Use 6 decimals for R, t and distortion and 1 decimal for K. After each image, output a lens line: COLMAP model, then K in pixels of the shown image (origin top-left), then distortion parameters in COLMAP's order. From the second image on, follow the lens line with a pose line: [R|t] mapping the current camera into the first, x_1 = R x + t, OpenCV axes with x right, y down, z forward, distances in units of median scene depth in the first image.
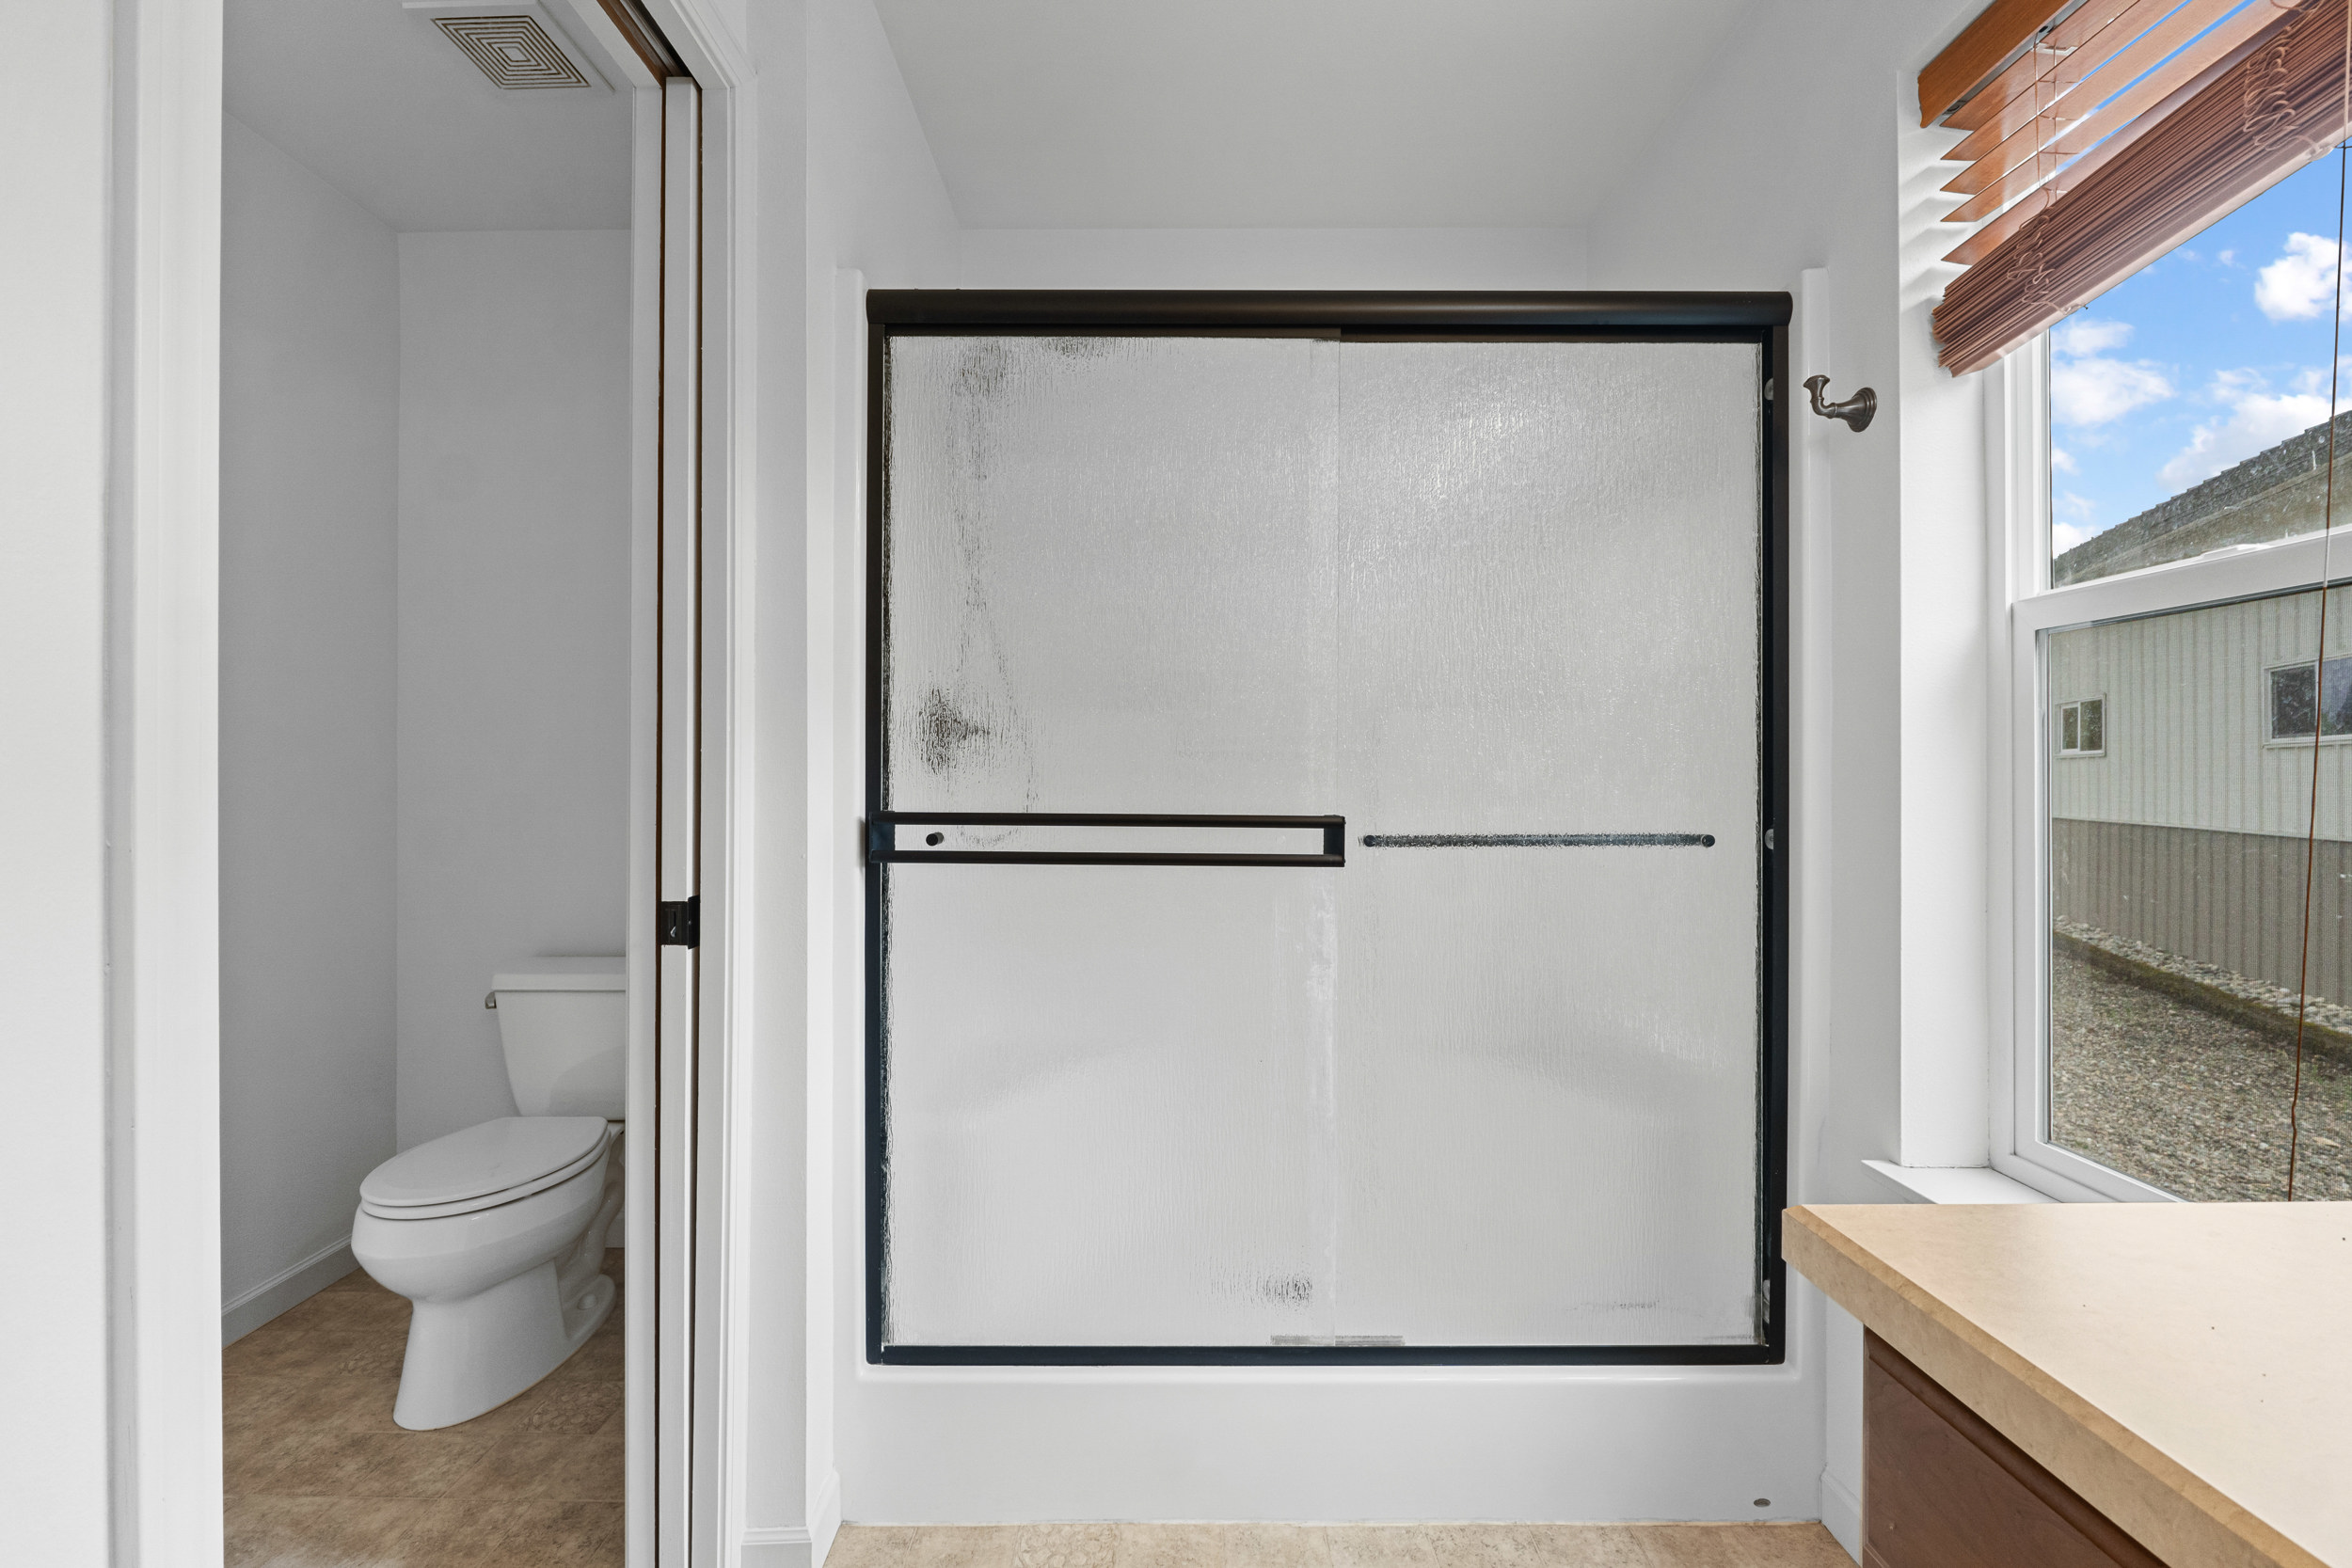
lens RADIAL K [[979.3, 0, 1171.8], [0, 979.3, 780.8], [0, 0, 1]] dist [-0.006716, -0.000586]
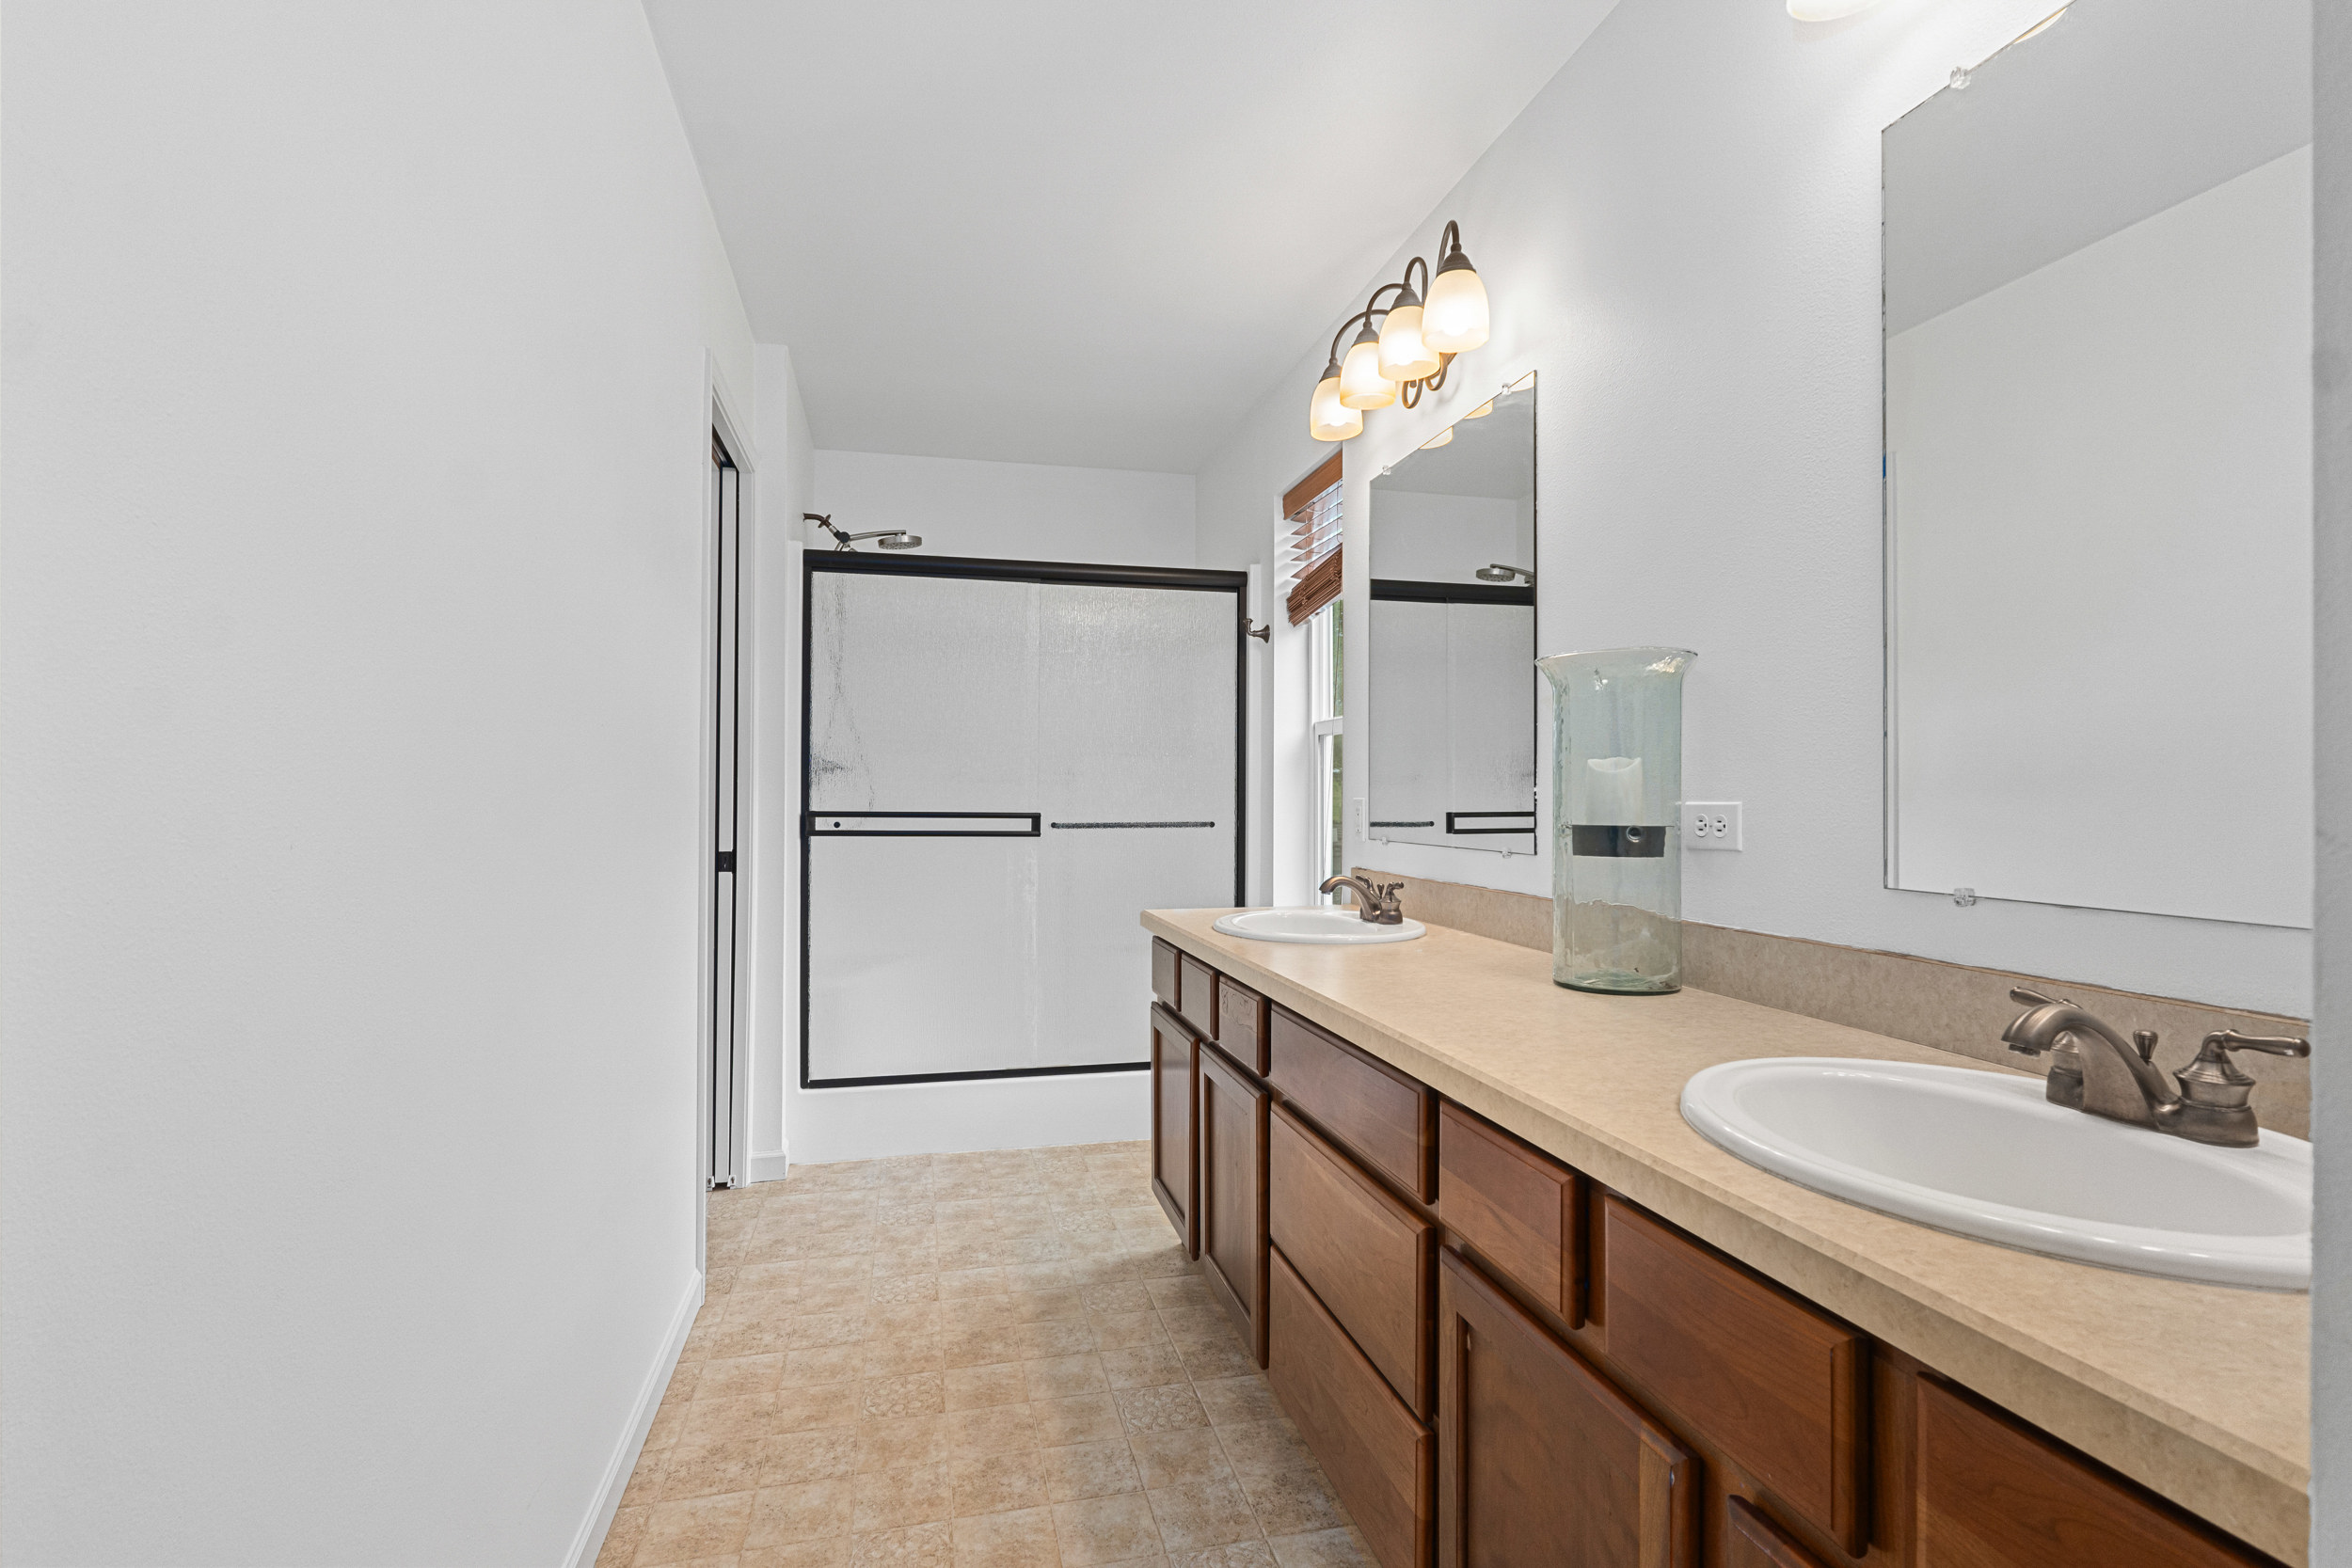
lens RADIAL K [[1149.8, 0, 1176.0], [0, 1149.8, 784.0], [0, 0, 1]] dist [0.000684, 0.000038]
pose [[0.970660, 0.005050, 0.240404, -0.143912], [-0.001766, 0.999902, -0.013874, 0.008572], [-0.240450, 0.013043, 0.970574, -1.557653]]
